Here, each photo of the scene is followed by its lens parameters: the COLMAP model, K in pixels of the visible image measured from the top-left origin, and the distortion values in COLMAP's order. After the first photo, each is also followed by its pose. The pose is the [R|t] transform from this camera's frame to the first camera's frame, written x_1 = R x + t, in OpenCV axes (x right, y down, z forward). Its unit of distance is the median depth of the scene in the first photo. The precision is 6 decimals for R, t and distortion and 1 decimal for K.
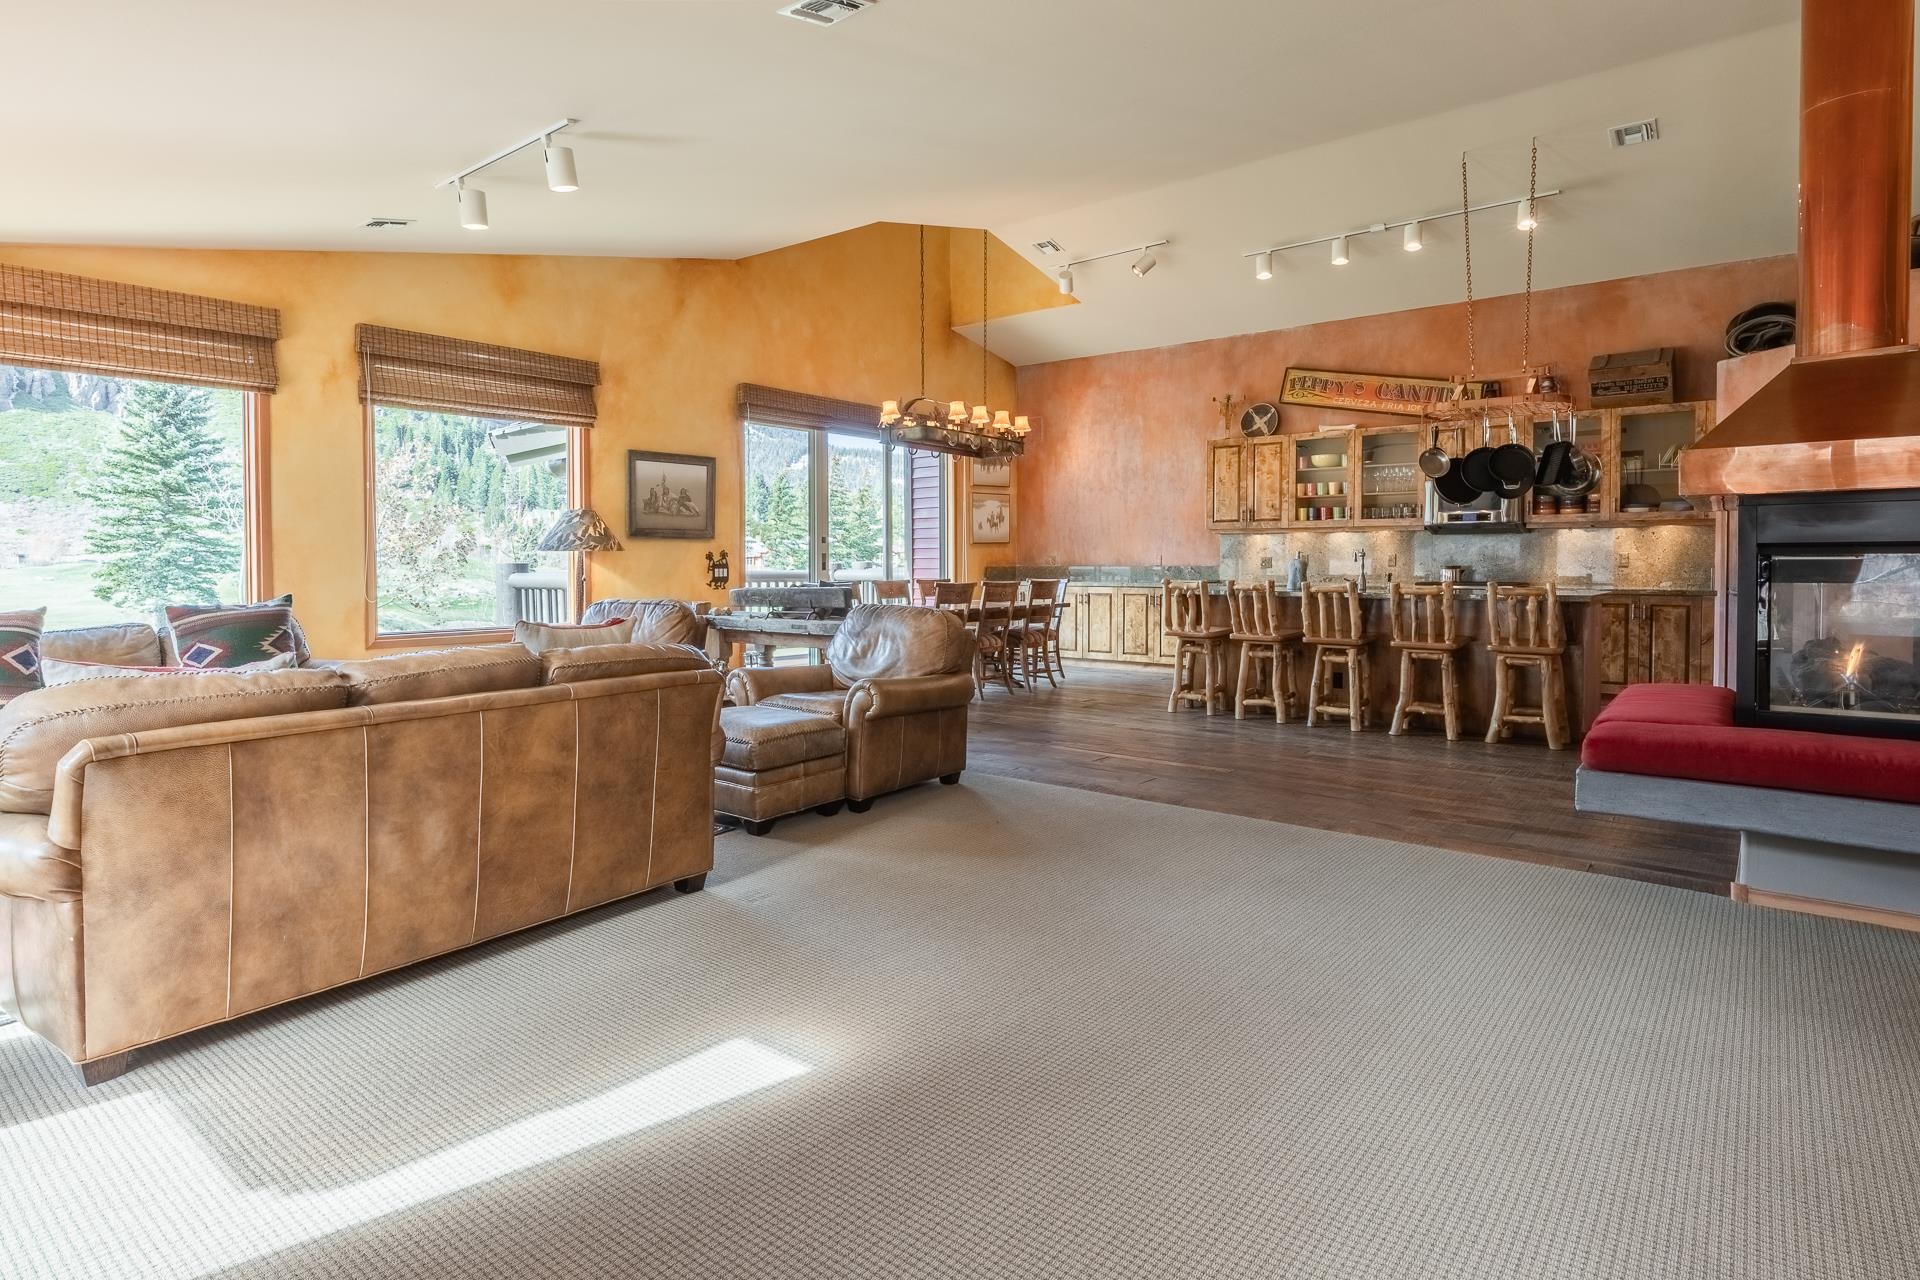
lens RADIAL K [[1018.5, 0, 949.0], [0, 1018.5, 586.5], [0, 0, 1]] dist [-0.001346, 0.000012]
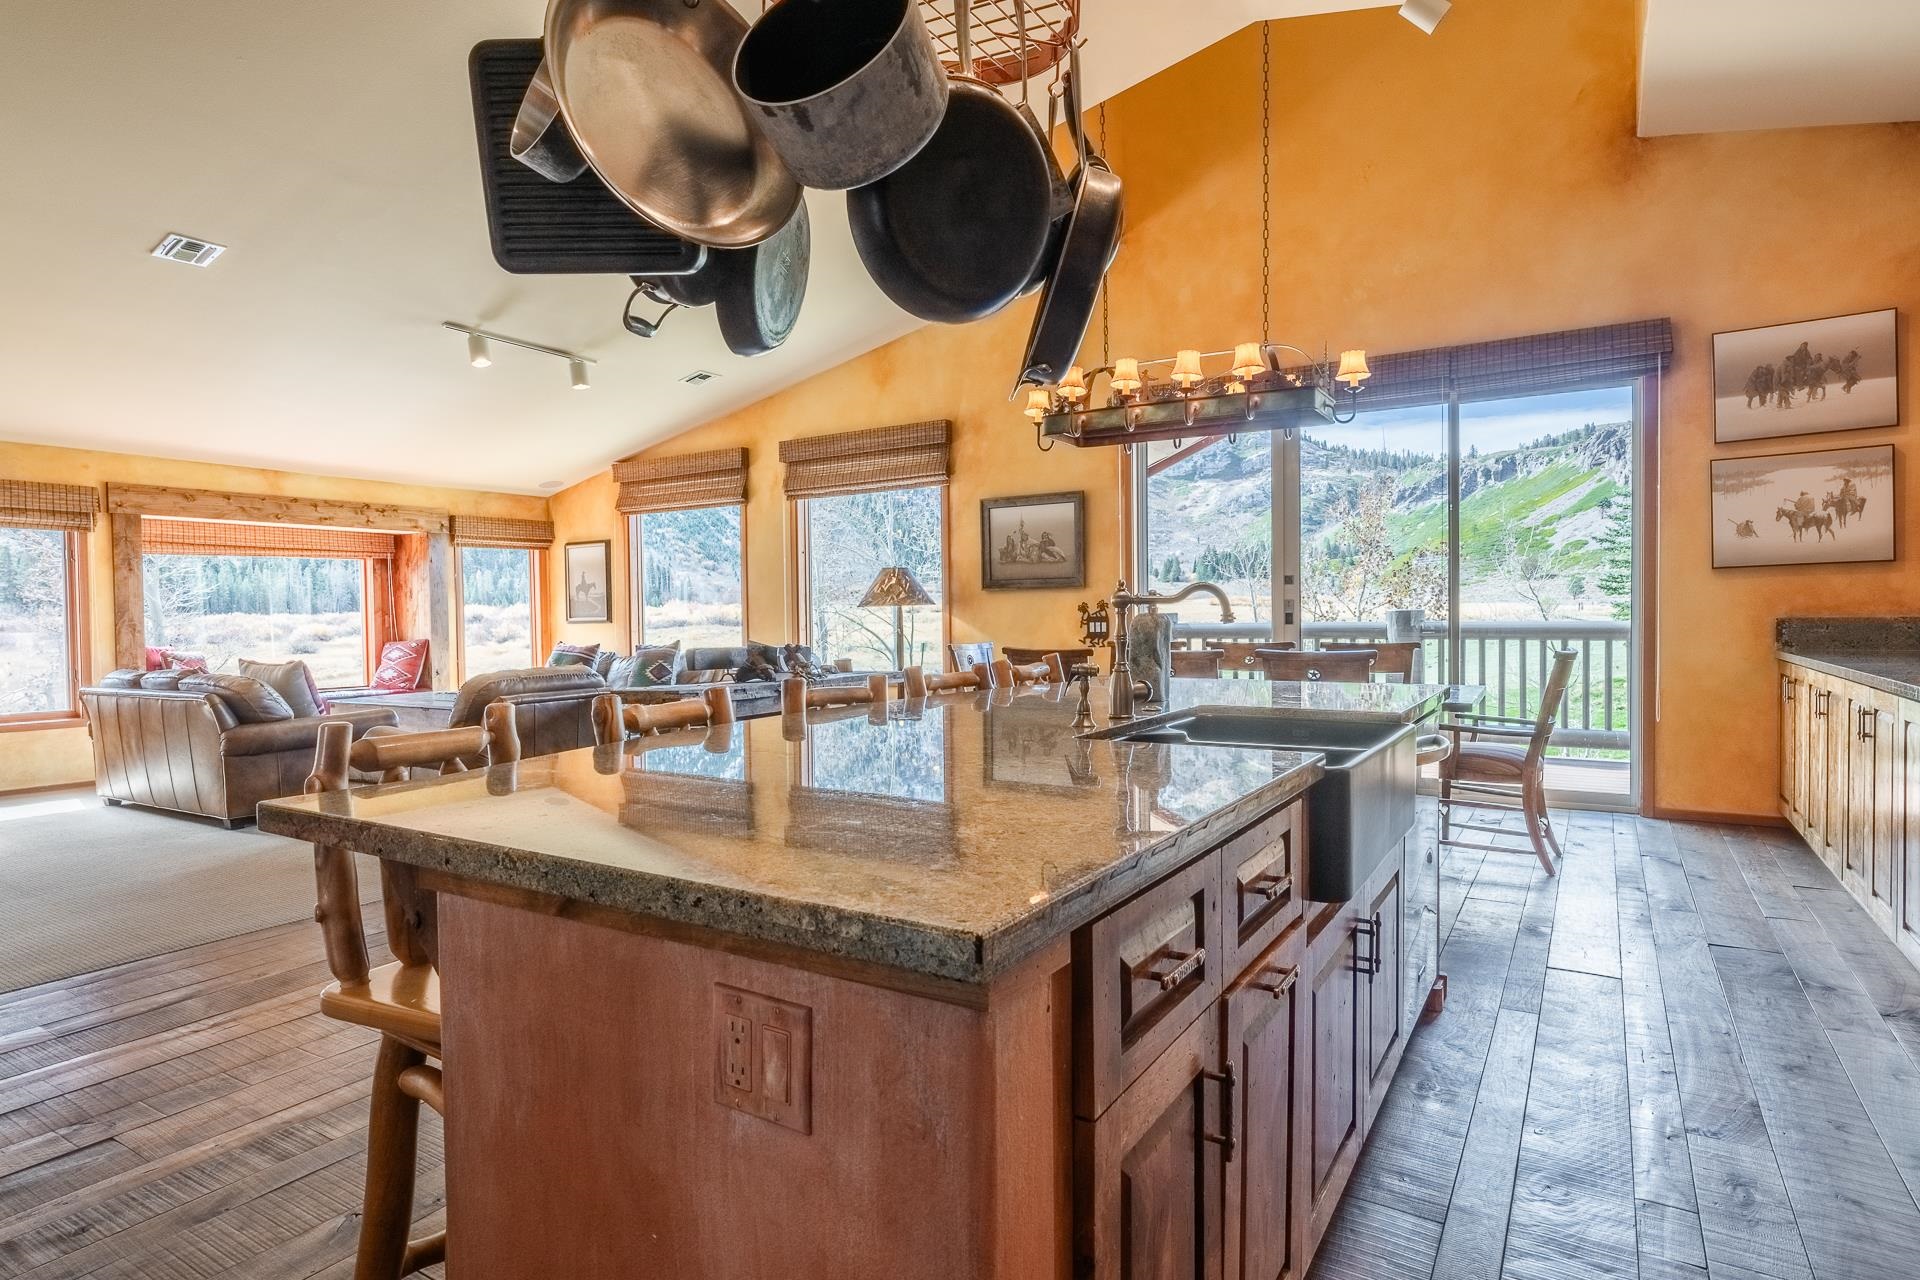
lens RADIAL K [[1030.7, 0, 960.0], [0, 1030.7, 640.0], [0, 0, 1]] dist [-0.004074, -0.000909]
pose [[0.112186, 0.024793, -0.993378, 0.657582], [-0.012107, 0.999649, 0.023582, -0.023848], [0.993613, 0.009381, 0.112447, 0.872473]]
